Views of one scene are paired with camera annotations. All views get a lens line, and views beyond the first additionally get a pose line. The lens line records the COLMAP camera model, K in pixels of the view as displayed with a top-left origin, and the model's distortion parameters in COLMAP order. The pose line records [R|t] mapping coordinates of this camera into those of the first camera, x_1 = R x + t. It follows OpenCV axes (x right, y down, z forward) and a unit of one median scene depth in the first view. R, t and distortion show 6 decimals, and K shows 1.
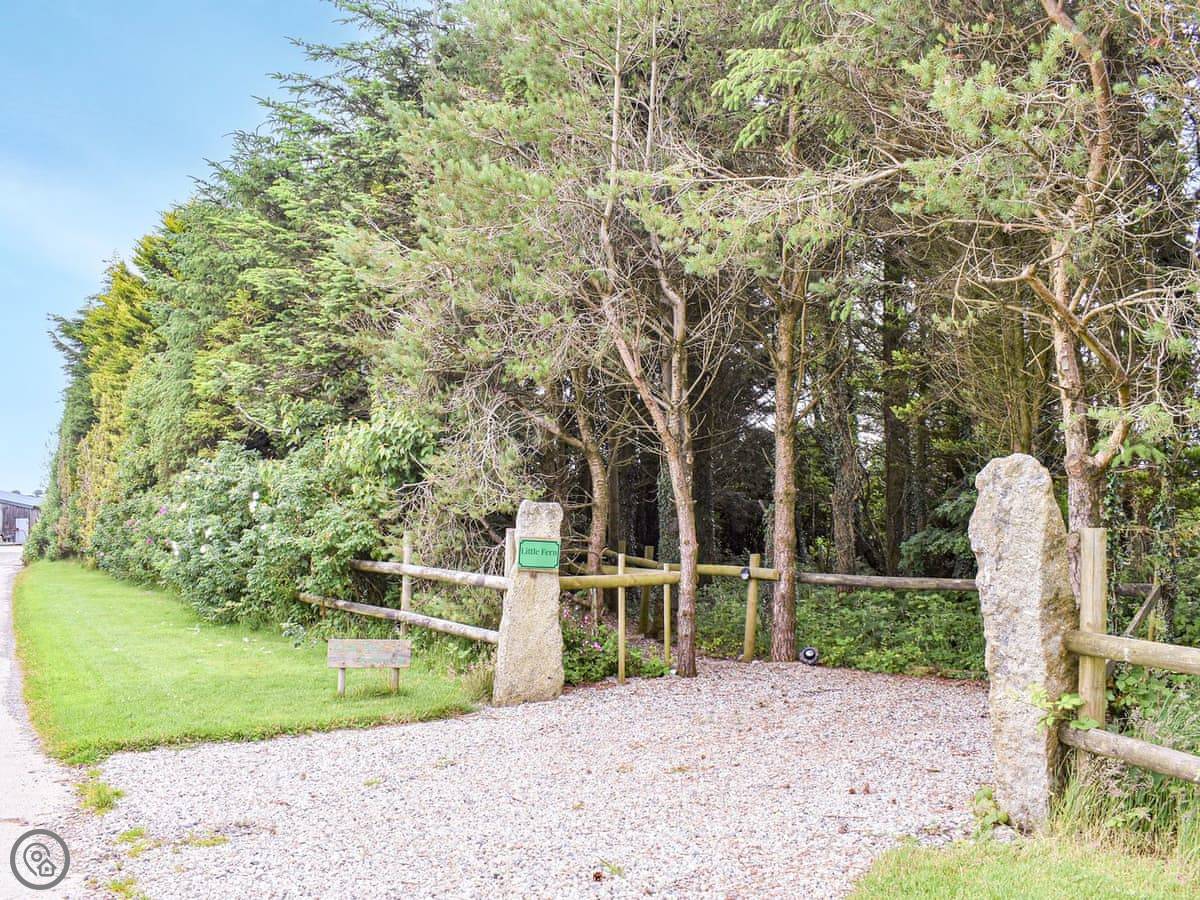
lens RADIAL K [[1139.7, 0, 600.0], [0, 1139.7, 450.0], [0, 0, 1]] dist [-0.106122, 0.009358]
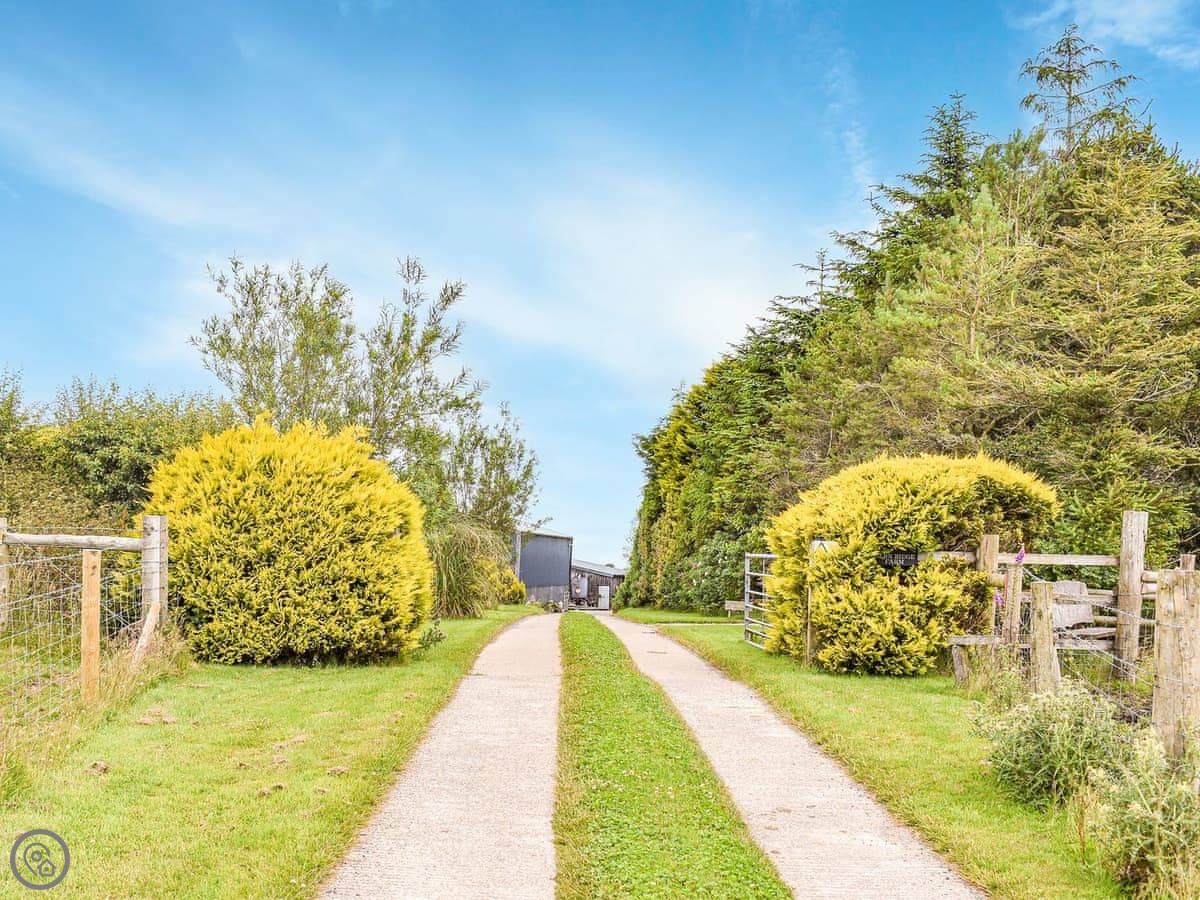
lens RADIAL K [[1139.7, 0, 600.0], [0, 1139.7, 450.0], [0, 0, 1]] dist [-0.106122, 0.009358]
pose [[0.884704, -0.022270, -0.465621, 0.206640], [-0.008852, 0.997875, -0.064546, -0.009114], [0.466069, 0.061226, 0.882627, -0.436493]]
